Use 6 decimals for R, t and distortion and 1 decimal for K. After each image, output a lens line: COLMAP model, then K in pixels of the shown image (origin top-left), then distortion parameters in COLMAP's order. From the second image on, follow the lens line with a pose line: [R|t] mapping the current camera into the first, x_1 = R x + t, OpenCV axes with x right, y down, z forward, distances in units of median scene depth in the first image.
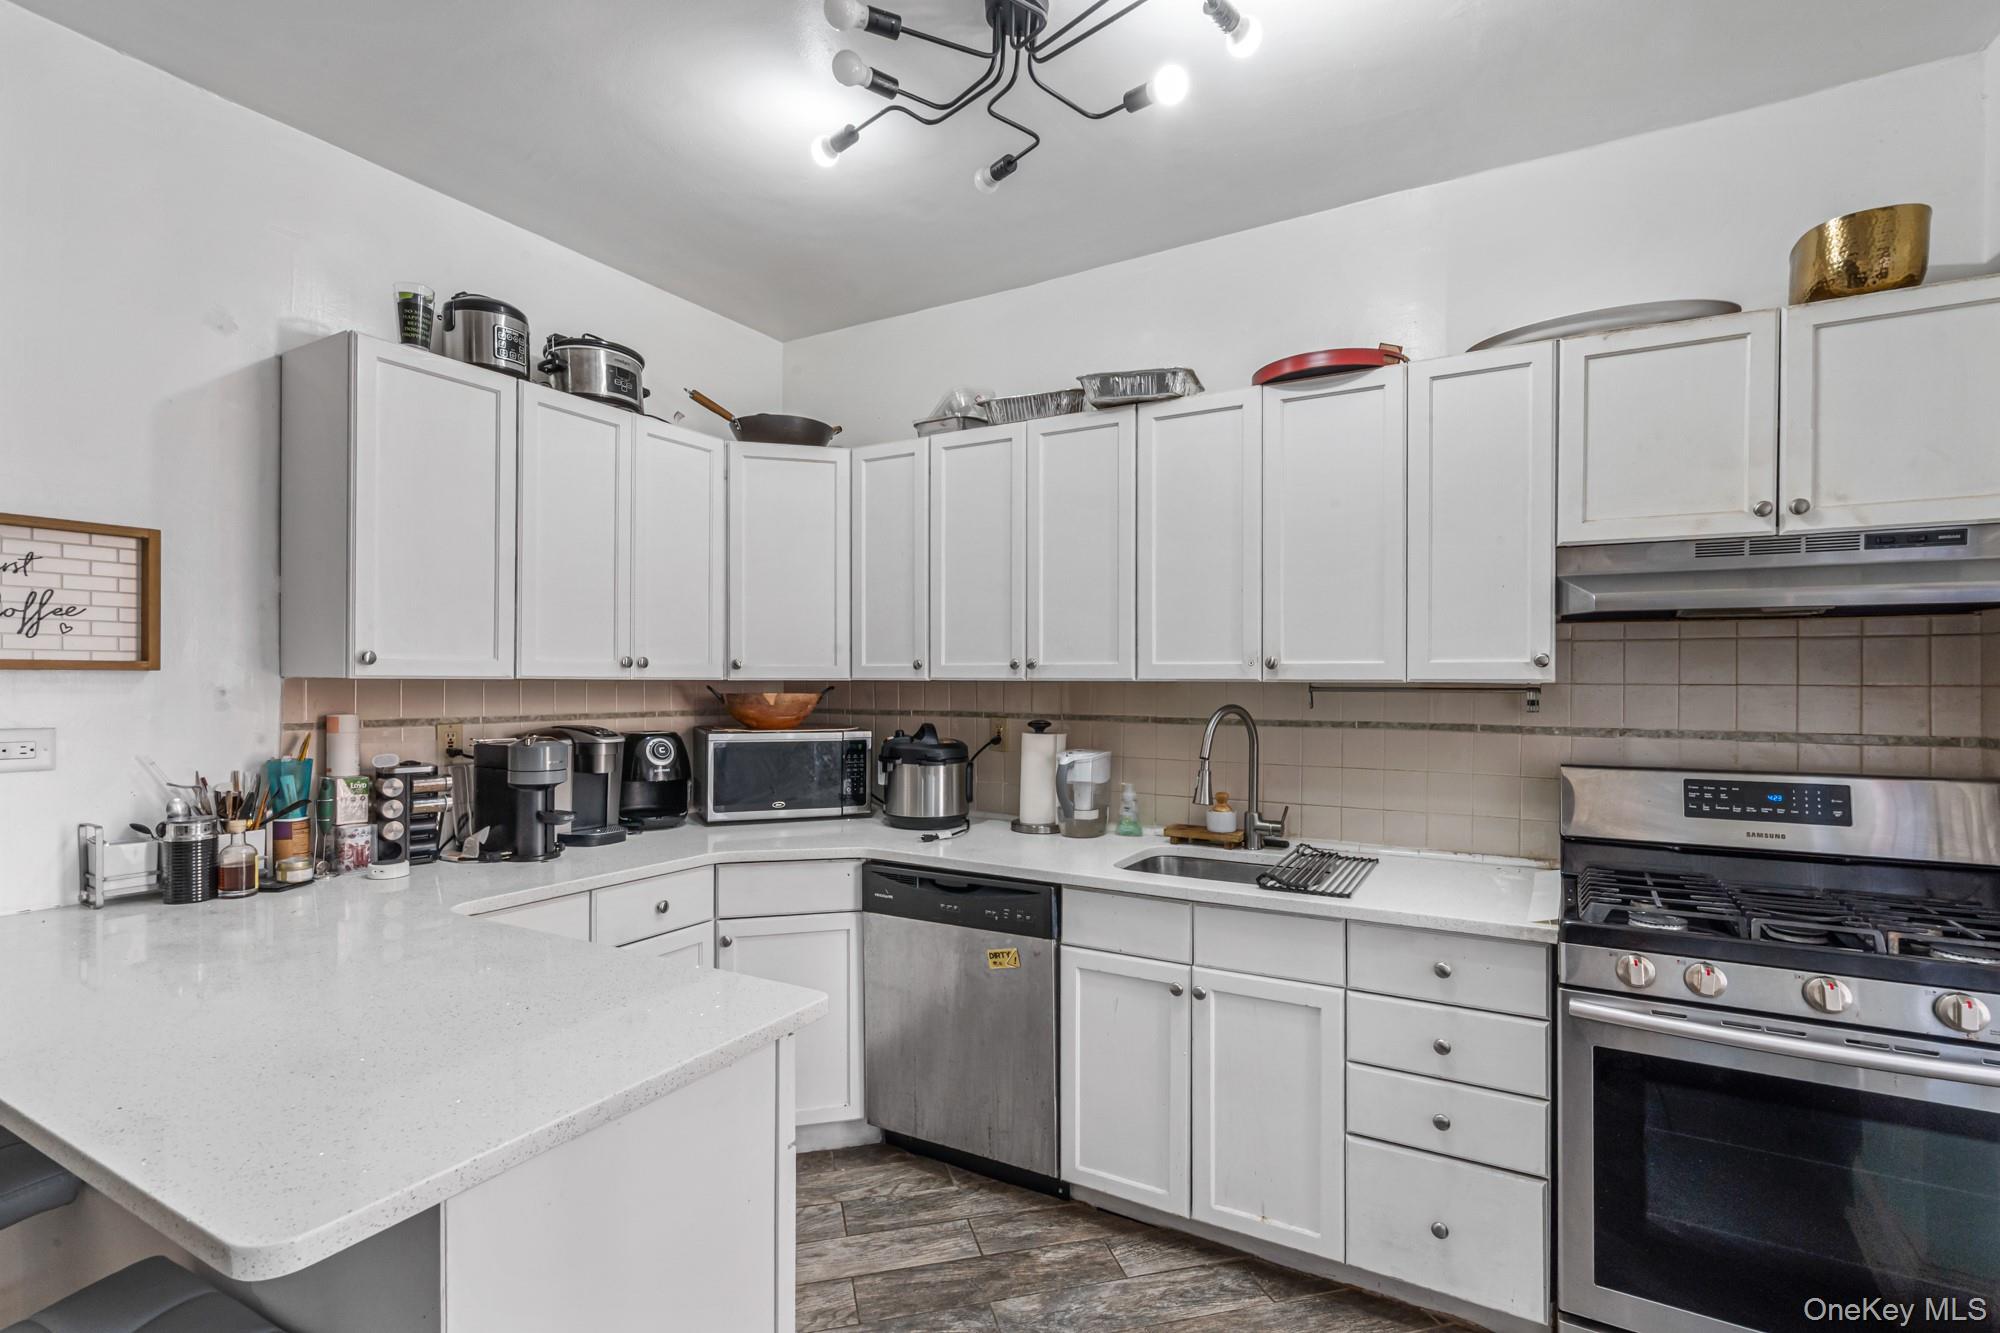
lens RADIAL K [[927.8, 0, 999.3], [0, 927.8, 682.6], [0, 0, 1]] dist [0.001061, 0.002844]
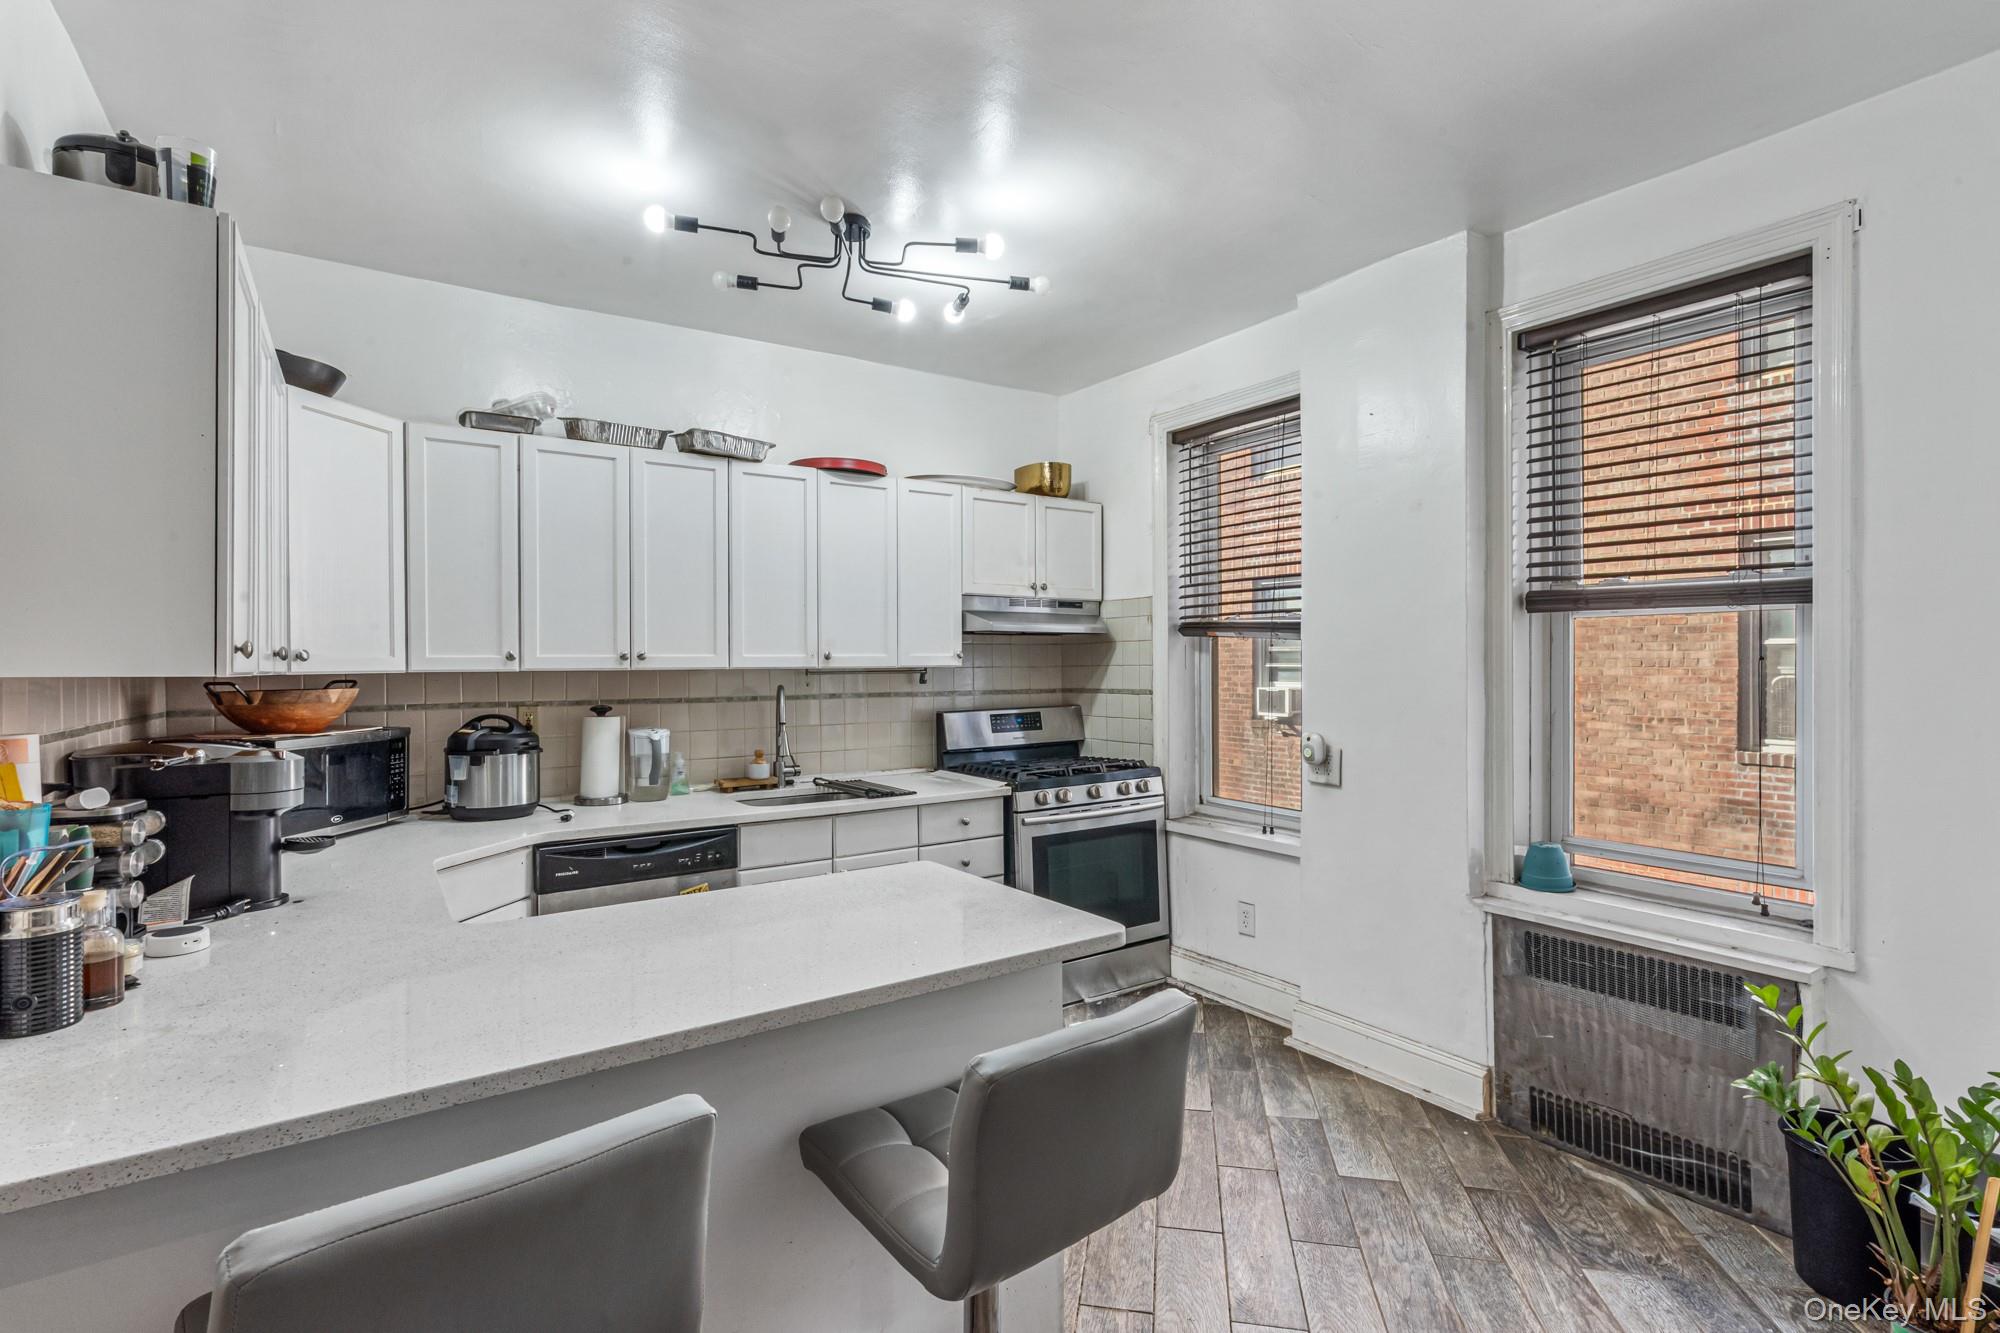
lens RADIAL K [[927.8, 0, 979.6], [0, 927.8, 663.5], [0, 0, 1]] dist [0.001061, 0.002844]
pose [[0.455077, -0.007737, 0.890419, -0.980020], [0.010572, 0.999939, 0.003285, -0.011627], [-0.890389, 0.007919, 0.455131, 0.101400]]
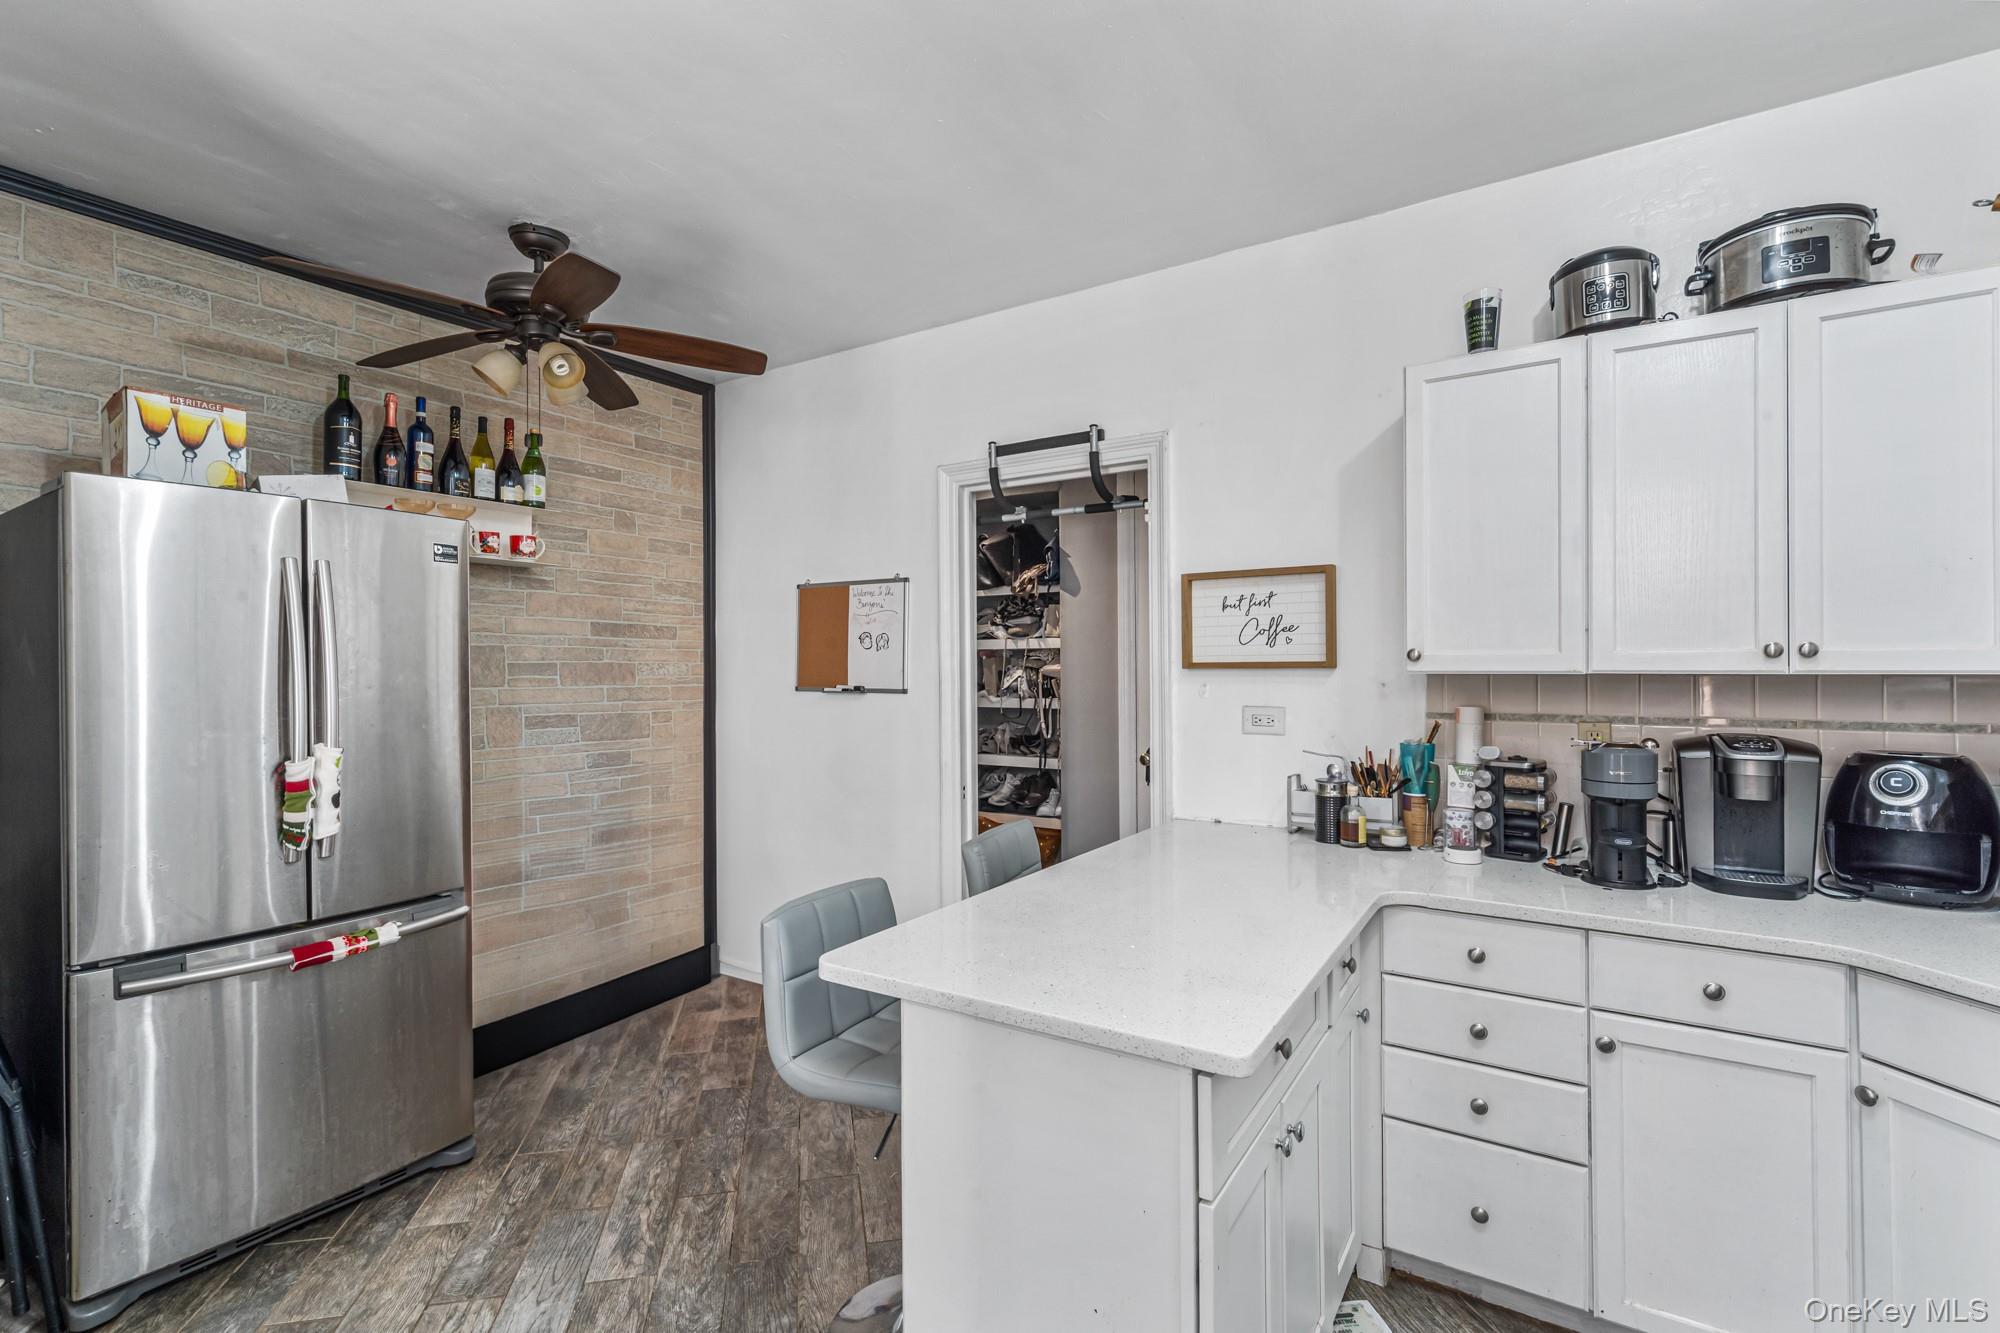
lens RADIAL K [[927.8, 0, 1001.3], [0, 927.8, 660.3], [0, 0, 1]] dist [0.001061, 0.002844]
pose [[-0.054925, -0.016020, -0.998362, 0.402306], [-0.002915, 0.999870, -0.015884, -0.001332], [0.998486, 0.002038, -0.054965, 0.508179]]
